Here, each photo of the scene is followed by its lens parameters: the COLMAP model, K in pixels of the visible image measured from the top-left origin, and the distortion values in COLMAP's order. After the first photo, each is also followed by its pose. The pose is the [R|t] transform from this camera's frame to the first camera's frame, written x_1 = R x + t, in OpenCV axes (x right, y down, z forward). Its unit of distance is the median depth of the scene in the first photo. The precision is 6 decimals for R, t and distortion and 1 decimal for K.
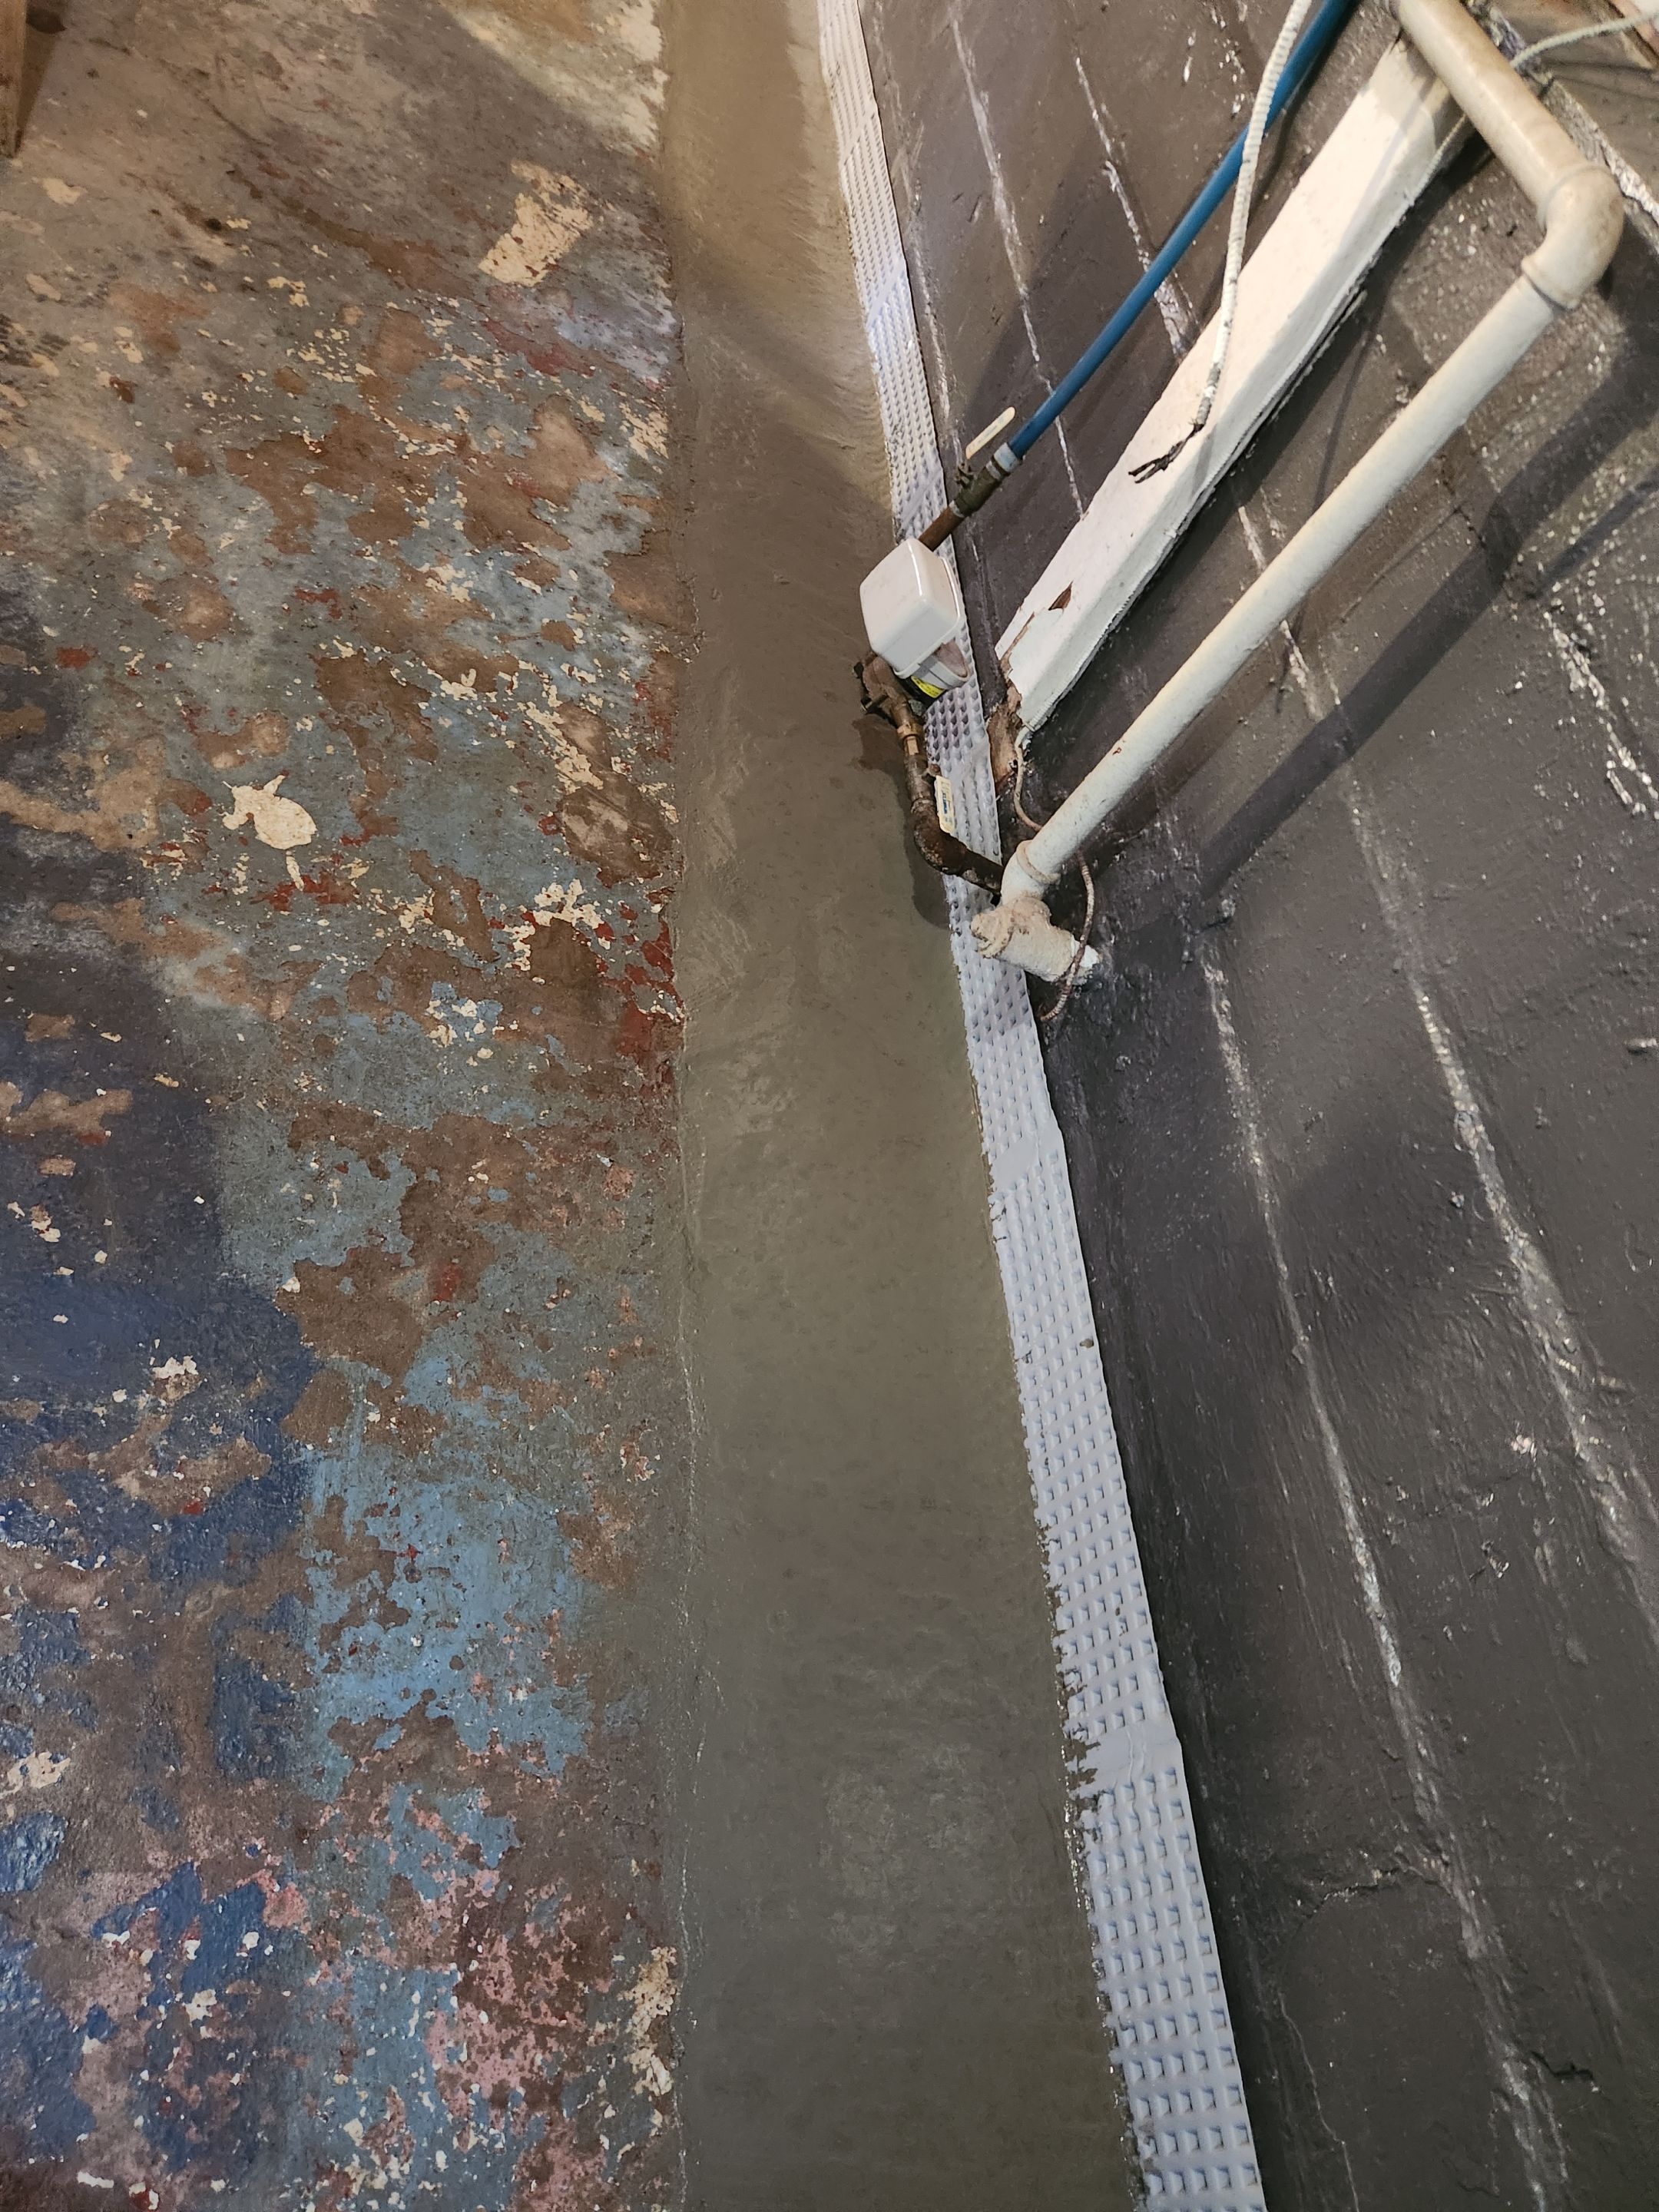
lens RADIAL K [[1474.3, 0, 823.2], [0, 1474.3, 1082.5], [0, 0, 1]] dist [0.063413, -0.051244]
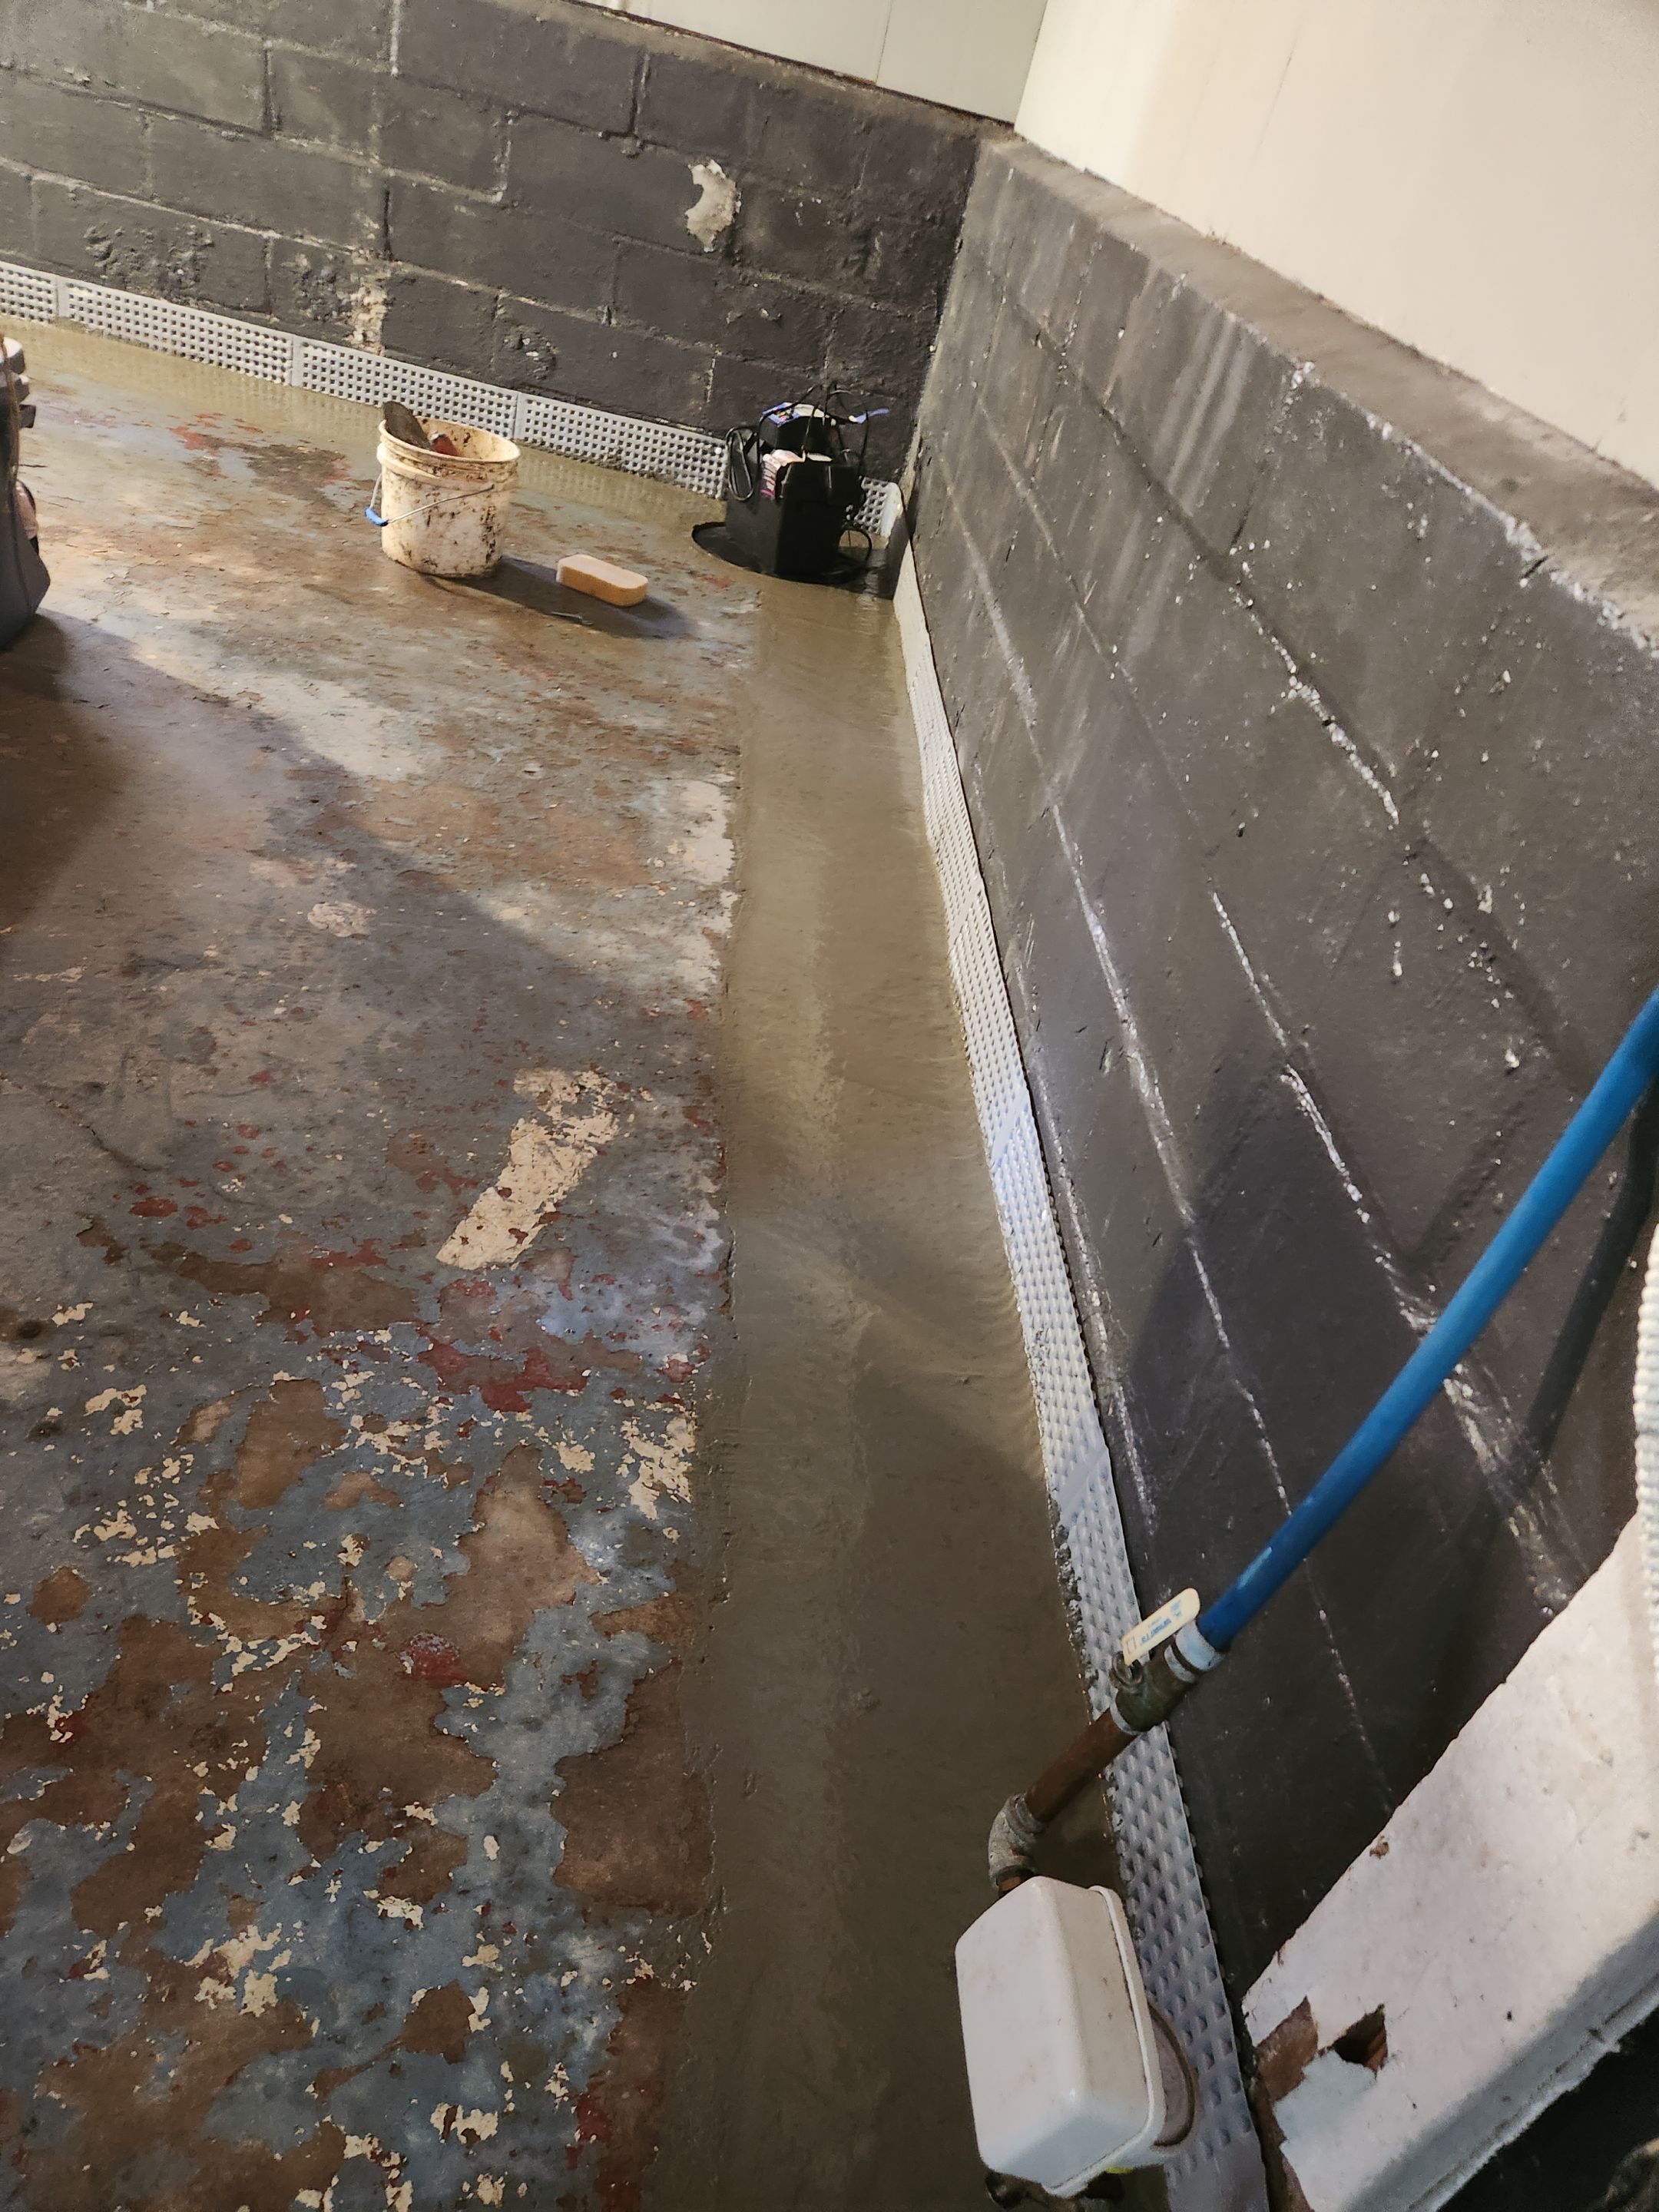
lens RADIAL K [[1417.2, 0, 829.5], [0, 1417.2, 1106.0], [0, 0, 1]] dist [0.072138, -0.066453]
pose [[0.976798, -0.135202, -0.166093, 0.087051], [0.078942, 0.948231, -0.307614, -0.378504], [0.199085, 0.287365, 0.936903, 0.350209]]
